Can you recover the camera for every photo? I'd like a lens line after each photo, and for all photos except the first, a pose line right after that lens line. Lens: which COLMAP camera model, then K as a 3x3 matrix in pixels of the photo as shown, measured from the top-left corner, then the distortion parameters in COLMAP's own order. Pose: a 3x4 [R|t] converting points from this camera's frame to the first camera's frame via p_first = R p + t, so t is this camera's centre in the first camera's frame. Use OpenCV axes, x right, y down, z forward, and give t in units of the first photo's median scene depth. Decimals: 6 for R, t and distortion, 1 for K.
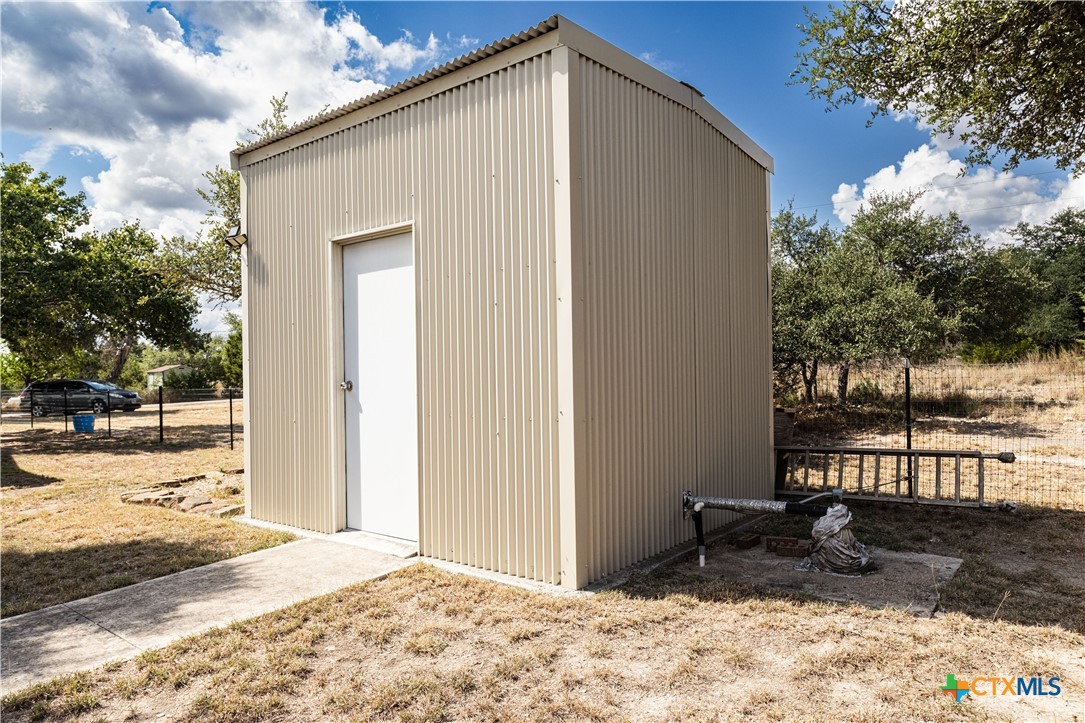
lens RADIAL K [[691.7, 0, 543.5], [0, 691.7, 375.9], [0, 0, 1]] dist [0.002686, 0.000351]
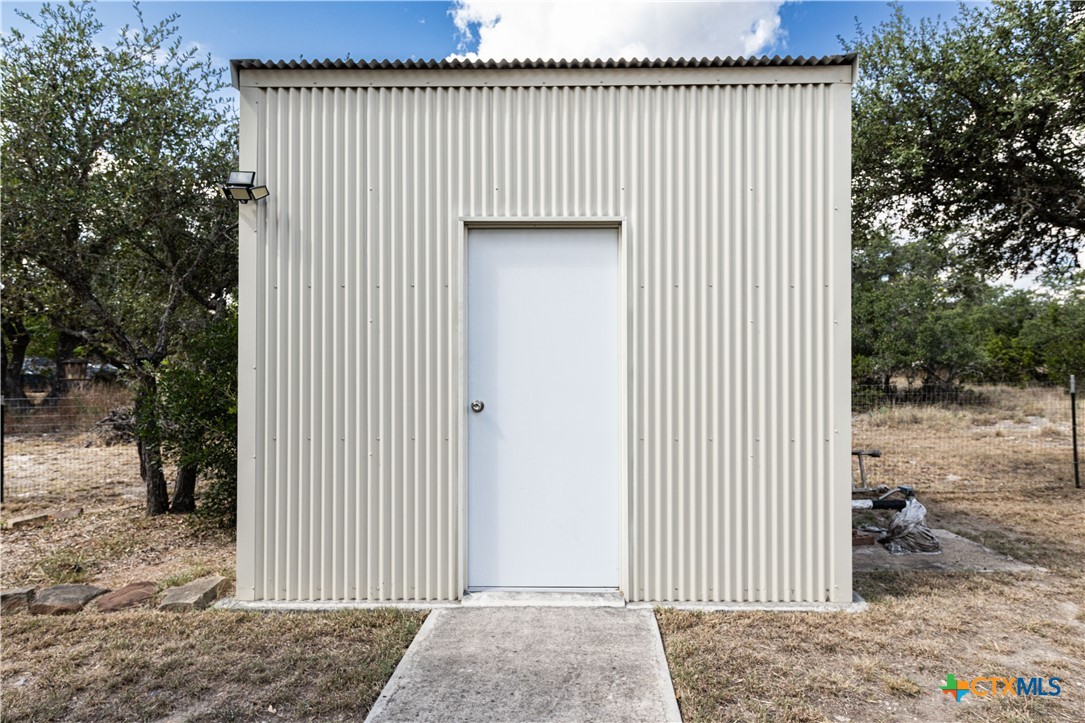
lens RADIAL K [[659.0, 0, 542.5], [0, 659.0, 361.5], [0, 0, 1]] dist [-0.000742, 0.000213]
pose [[0.799673, 0.035062, 0.599412, -0.843546], [-0.009034, 0.998883, -0.046377, 0.000197], [-0.600368, 0.031671, 0.799096, 0.437994]]
